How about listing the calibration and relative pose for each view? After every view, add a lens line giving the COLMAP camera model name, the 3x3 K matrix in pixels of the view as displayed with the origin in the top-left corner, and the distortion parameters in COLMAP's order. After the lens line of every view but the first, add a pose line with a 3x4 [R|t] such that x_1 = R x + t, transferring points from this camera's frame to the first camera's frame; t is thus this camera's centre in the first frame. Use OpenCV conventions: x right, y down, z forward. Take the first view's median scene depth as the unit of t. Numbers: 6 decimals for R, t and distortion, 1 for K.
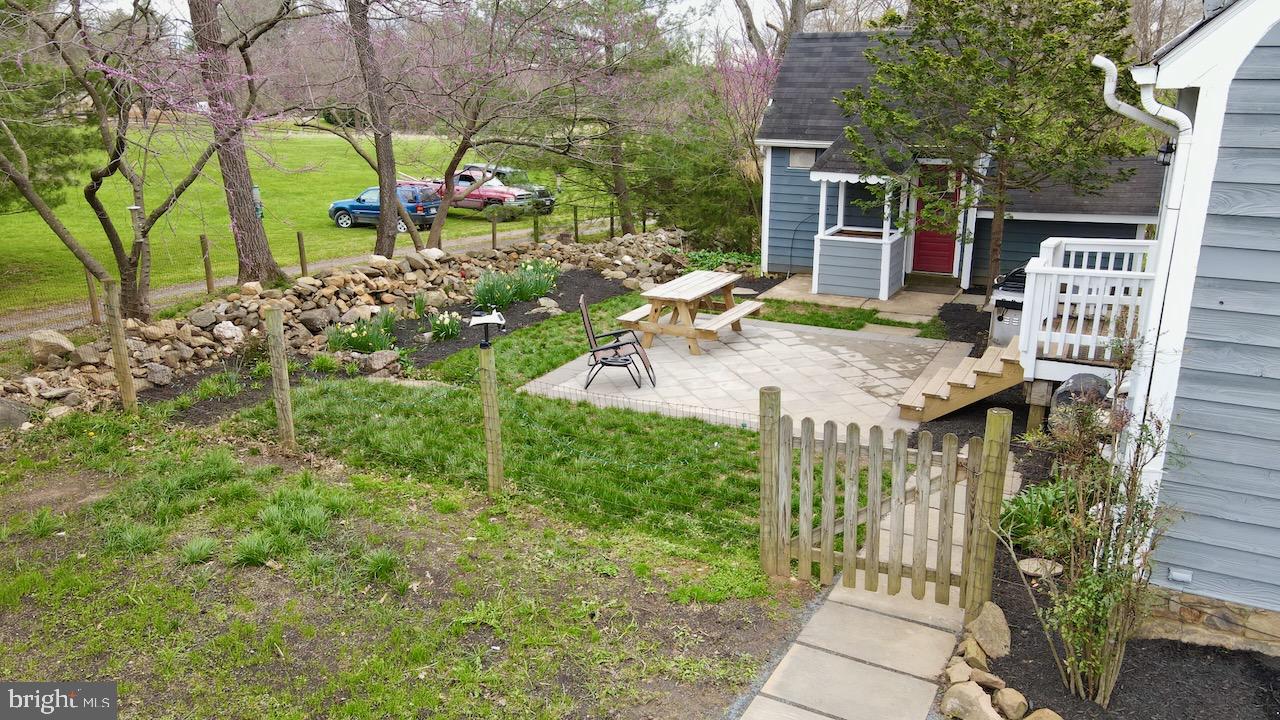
lens RADIAL K [[958.0, 0, 640.2], [0, 958.0, 359.7], [0, 0, 1]] dist [0.005864, 0.012118]
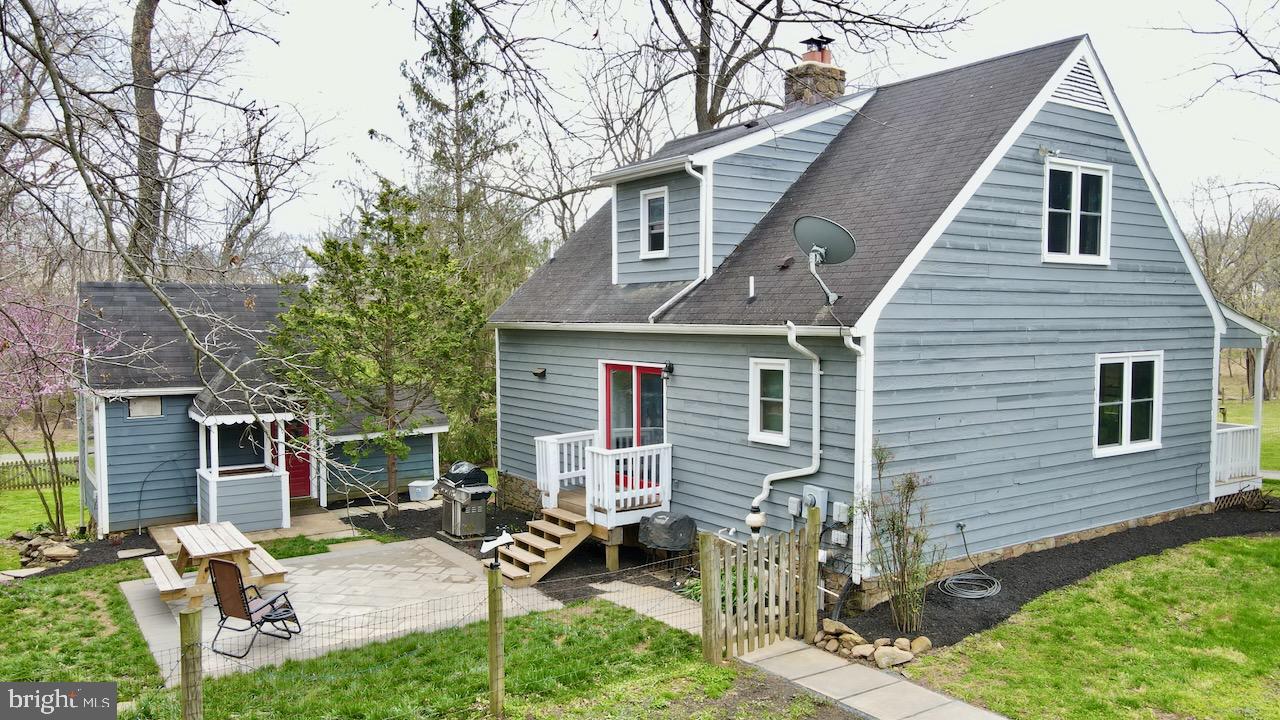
lens RADIAL K [[958.0, 0, 638.8], [0, 958.0, 364.3], [0, 0, 1]] dist [0.005864, 0.012118]
pose [[0.508263, -0.053142, 0.859561, -0.594490], [0.250664, 0.964010, -0.088619, -0.058963], [-0.823915, 0.260502, 0.503291, 0.130270]]
